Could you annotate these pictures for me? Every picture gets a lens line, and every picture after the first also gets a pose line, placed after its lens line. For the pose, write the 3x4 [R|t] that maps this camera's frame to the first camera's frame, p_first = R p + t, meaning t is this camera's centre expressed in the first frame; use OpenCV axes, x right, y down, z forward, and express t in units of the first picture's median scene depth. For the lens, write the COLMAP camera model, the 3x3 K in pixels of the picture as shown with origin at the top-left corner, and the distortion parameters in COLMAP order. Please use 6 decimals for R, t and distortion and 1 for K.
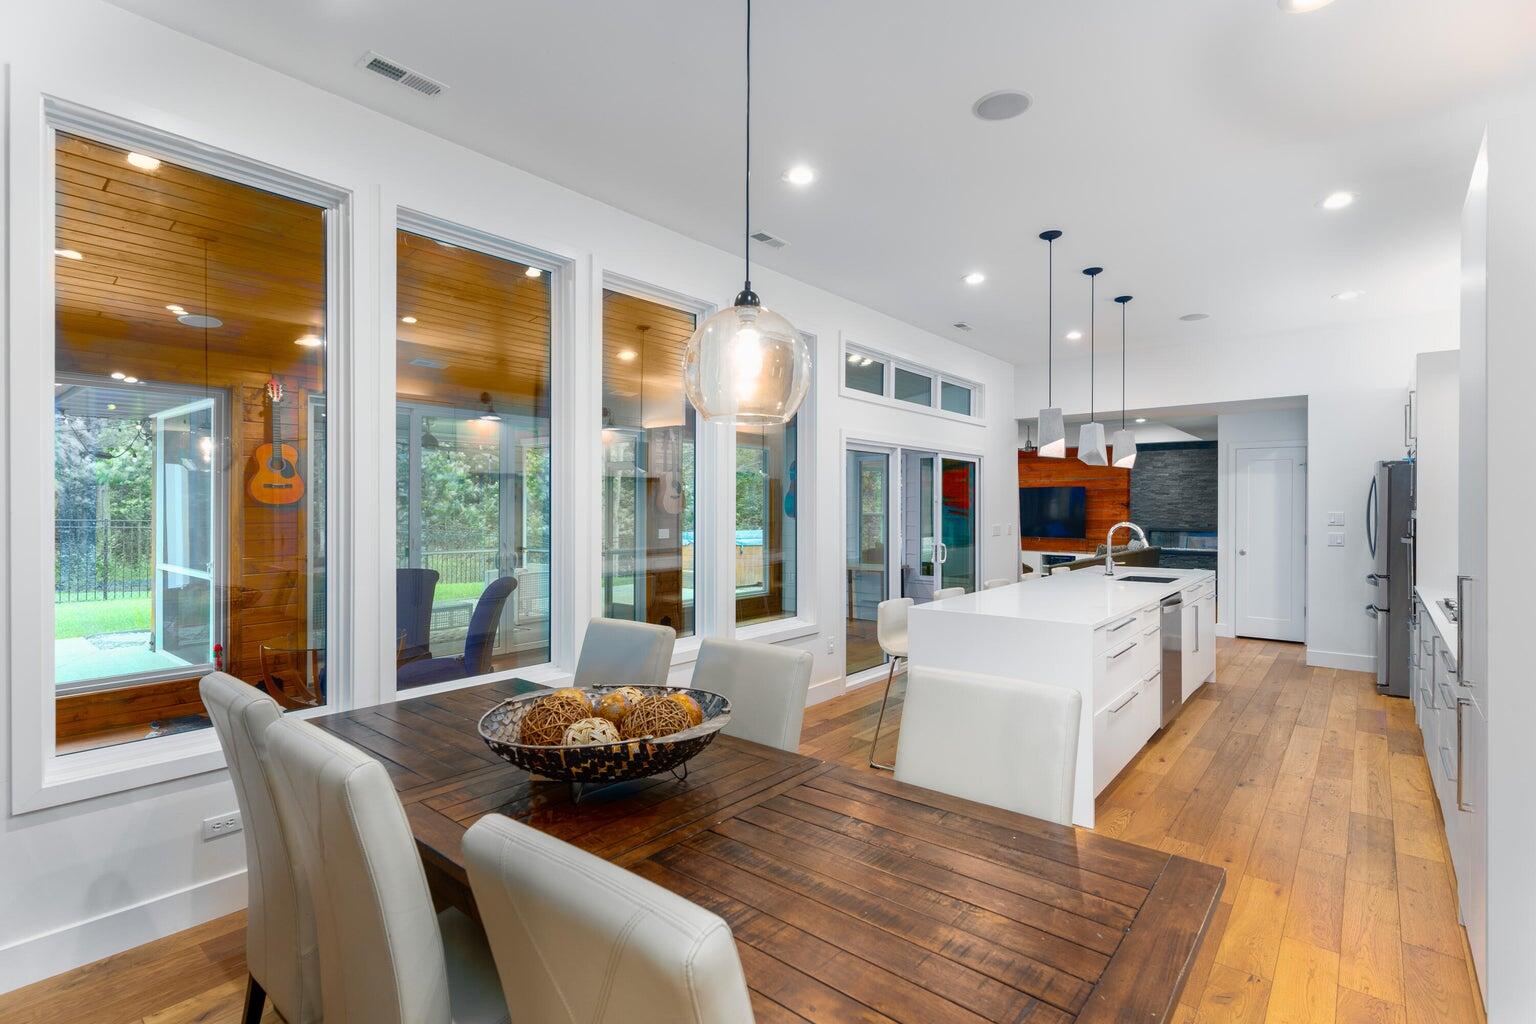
lens RADIAL K [[734.9, 0, 762.1], [0, 734.9, 504.8], [0, 0, 1]] dist [0.001891, 0.000915]
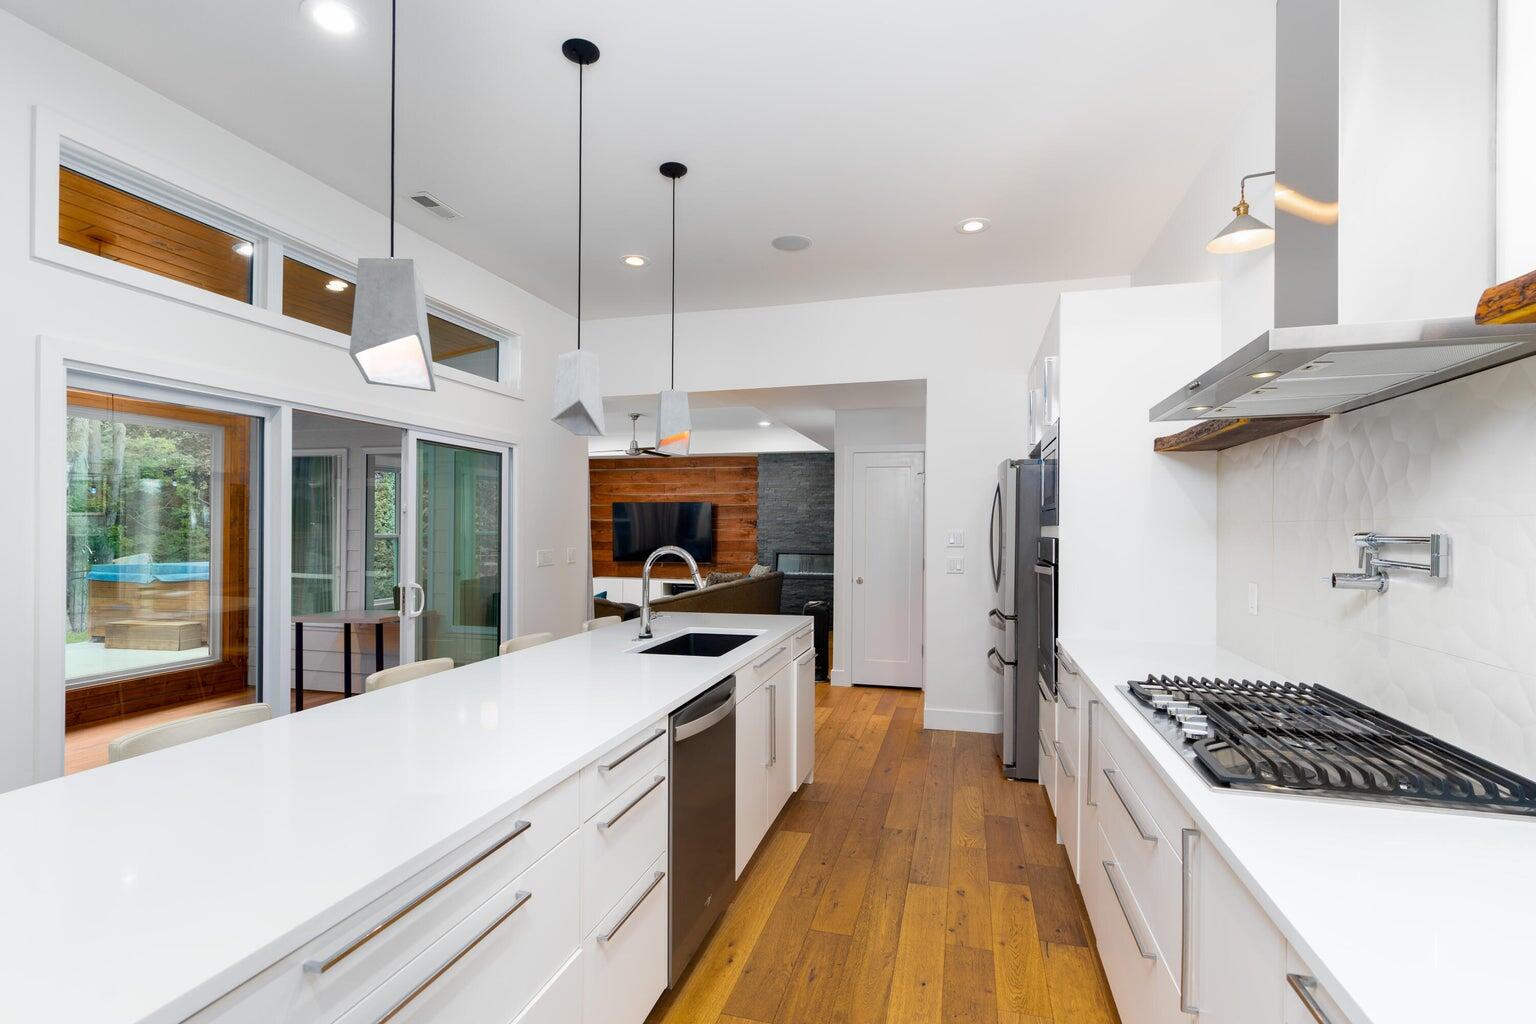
lens RADIAL K [[734.9, 0, 769.9], [0, 734.9, 523.4], [0, 0, 1]] dist [0.001891, 0.000915]
pose [[0.909389, 0.004077, 0.415926, 0.316606], [-0.002227, 0.999985, -0.004933, 0.008267], [-0.415940, 0.003559, 0.909385, 0.426889]]
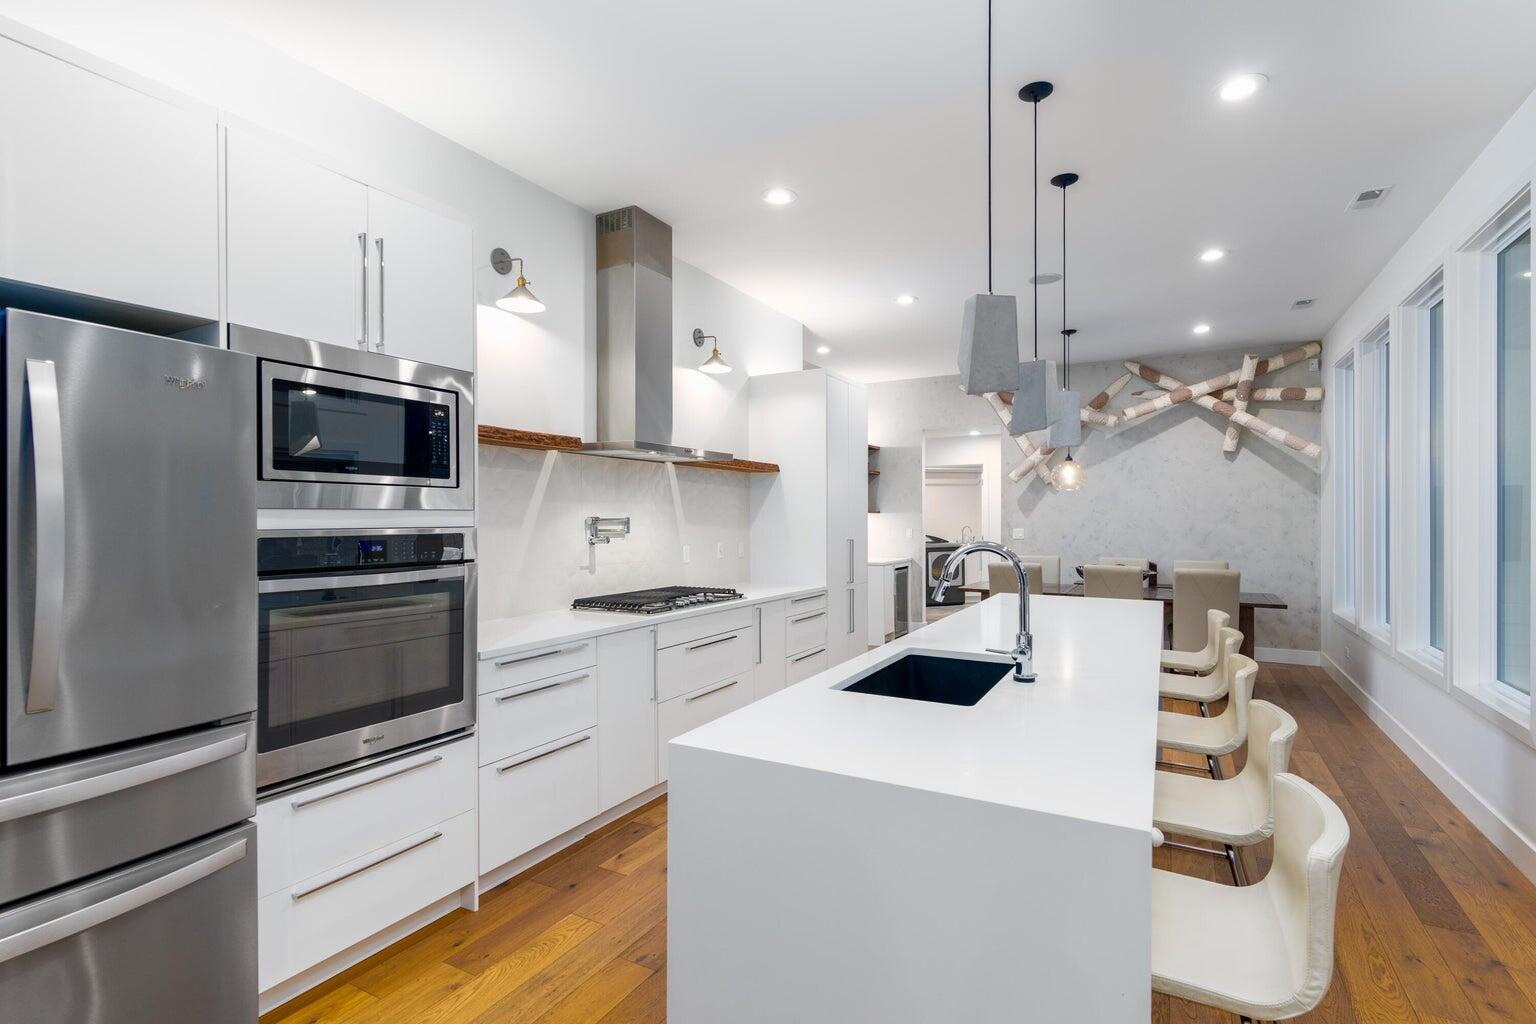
lens RADIAL K [[734.9, 0, 767.3], [0, 734.9, 516.3], [0, 0, 1]] dist [0.001891, 0.000915]
pose [[-0.983332, -0.001372, -0.181813, 0.667052], [-0.000923, 0.999996, -0.002552, 0.010146], [0.181816, -0.002341, -0.983330, 1.342160]]
